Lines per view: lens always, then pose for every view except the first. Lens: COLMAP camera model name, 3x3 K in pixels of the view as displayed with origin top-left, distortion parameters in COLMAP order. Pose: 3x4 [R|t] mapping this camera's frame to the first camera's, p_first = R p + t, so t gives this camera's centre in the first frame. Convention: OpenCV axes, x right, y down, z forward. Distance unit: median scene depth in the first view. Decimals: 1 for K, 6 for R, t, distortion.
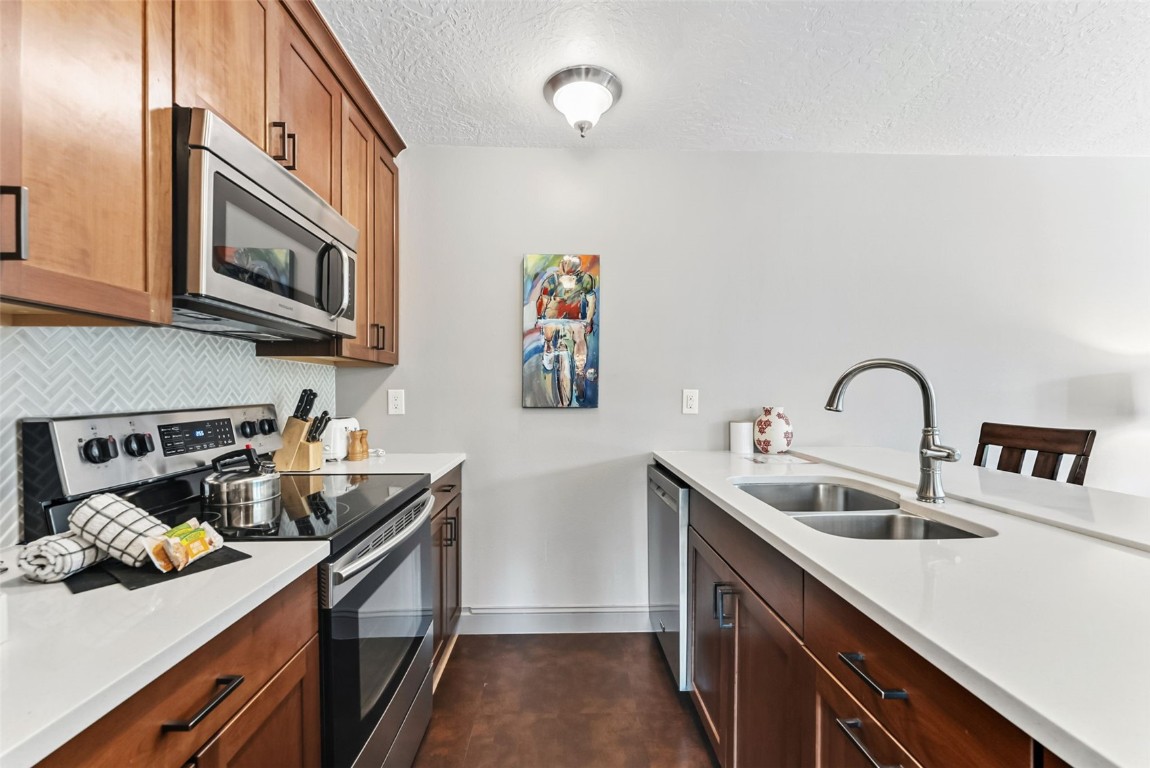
lens RADIAL K [[472.6, 0, 573.6], [0, 472.6, 396.1], [0, 0, 1]] dist [-0.003494, -0.000158]
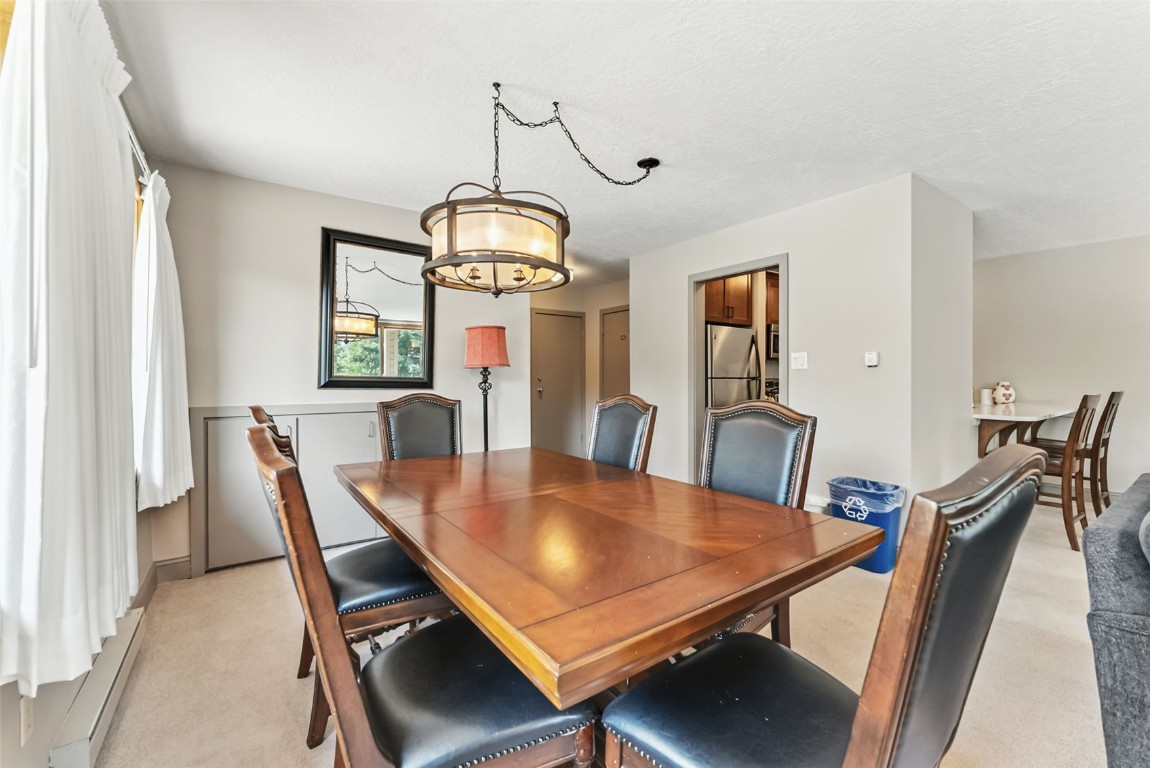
lens RADIAL K [[472.6, 0, 574.9], [0, 472.6, 372.8], [0, 0, 1]] dist [-0.003494, -0.000158]
pose [[0.553880, 0.001105, -0.832596, 1.469697], [-0.006419, 0.999975, -0.002943, 0.000857], [0.832572, 0.006975, 0.553873, -2.301560]]
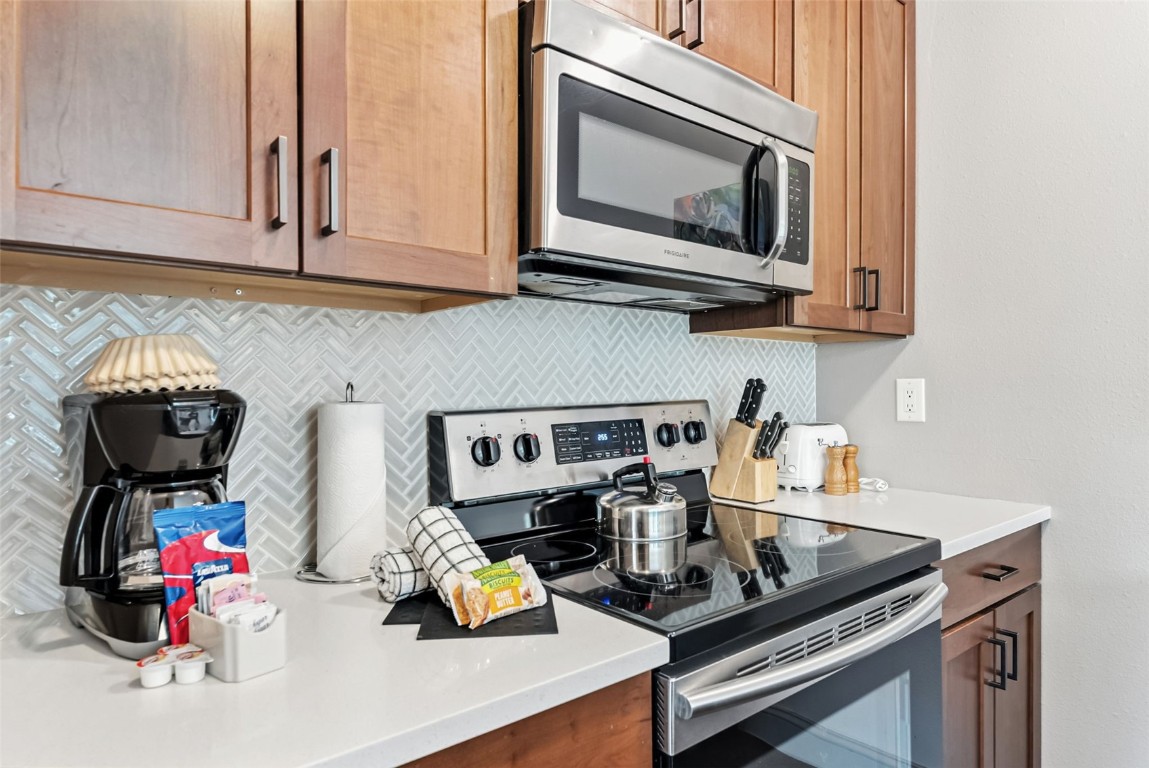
lens RADIAL K [[681.6, 0, 575.5], [0, 681.6, 386.7], [0, 0, 1]] dist [0.003207, -0.000485]
pose [[0.610957, 0.001400, -0.791662, 0.043287], [-0.005083, 0.999985, -0.002154, -0.000060], [0.791647, 0.005340, 0.610955, 0.225794]]
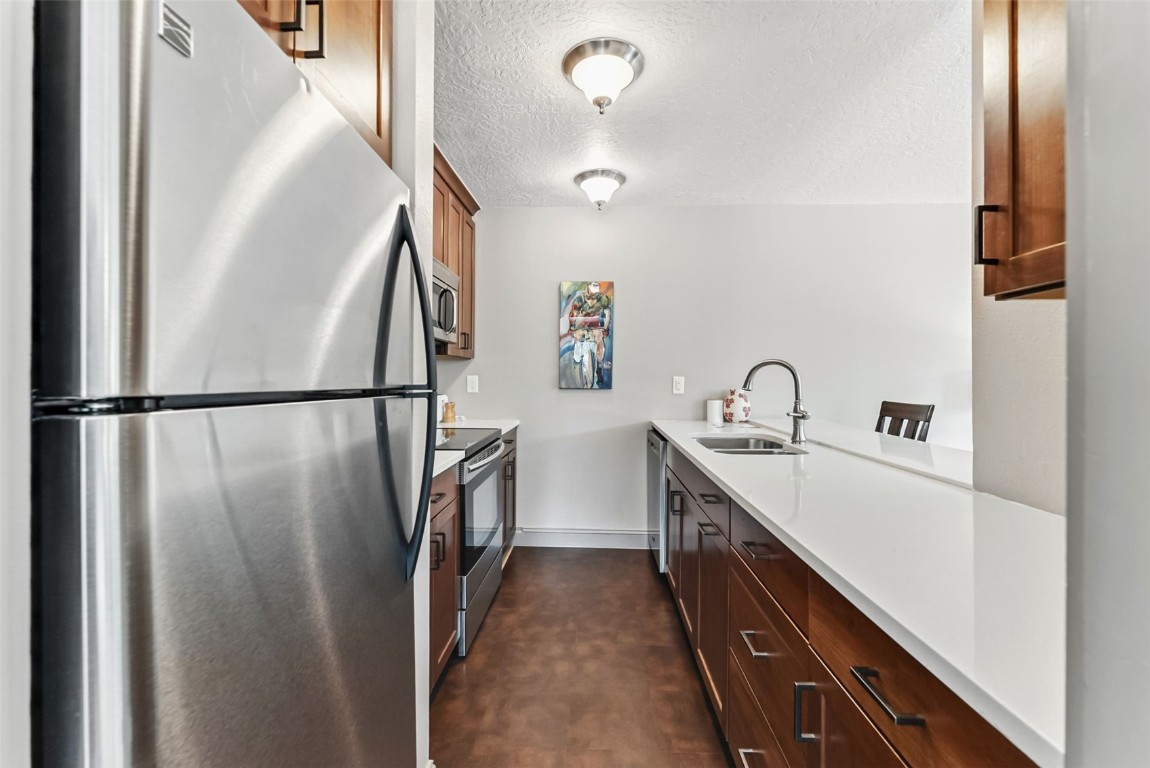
lens RADIAL K [[472.6, 0, 576.0], [0, 472.6, 380.9], [0, 0, 1]] dist [-0.003494, -0.000158]
pose [[0.997622, 0.005972, -0.068662, 0.055664], [-0.006113, 0.999980, -0.001829, 0.004111], [0.068649, 0.002245, 0.997638, -0.570483]]
